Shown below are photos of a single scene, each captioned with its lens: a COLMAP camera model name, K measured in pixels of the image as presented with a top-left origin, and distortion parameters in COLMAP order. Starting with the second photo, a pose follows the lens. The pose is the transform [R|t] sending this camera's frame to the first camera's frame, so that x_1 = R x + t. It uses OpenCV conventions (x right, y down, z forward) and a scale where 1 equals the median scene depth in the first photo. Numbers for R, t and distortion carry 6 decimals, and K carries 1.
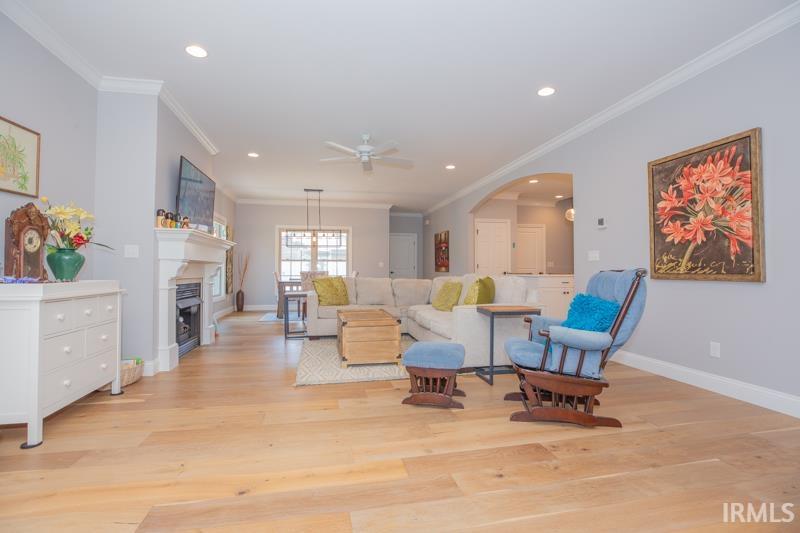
lens RADIAL K [[364.3, 0, 397.2], [0, 364.3, 263.1], [0, 0, 1]] dist [-0.022994, 0.000471]
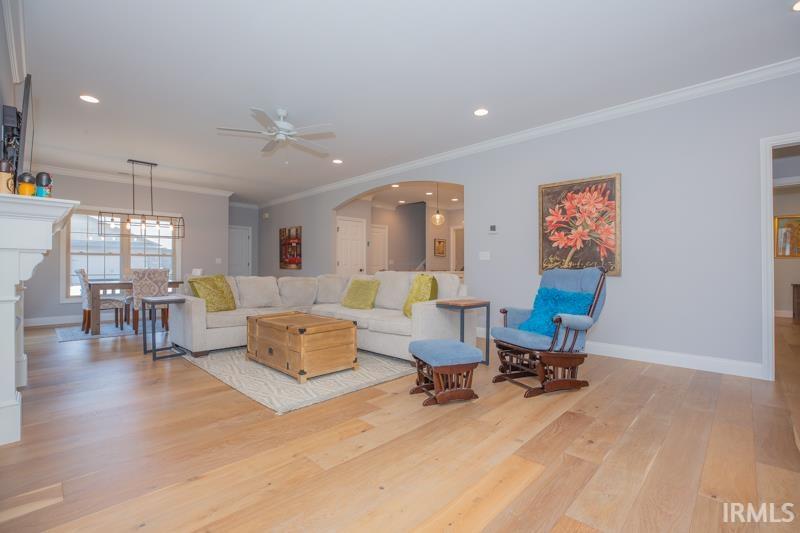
lens RADIAL K [[358.0, 0, 400.0], [0, 358.0, 266.5], [0, 0, 1]] dist [-0.025971, 0.000185]
pose [[0.832741, 0.001785, 0.553660, -0.482176], [-0.011420, 0.999837, 0.013952, 0.002948], [-0.553545, -0.017941, 0.832626, 0.215321]]
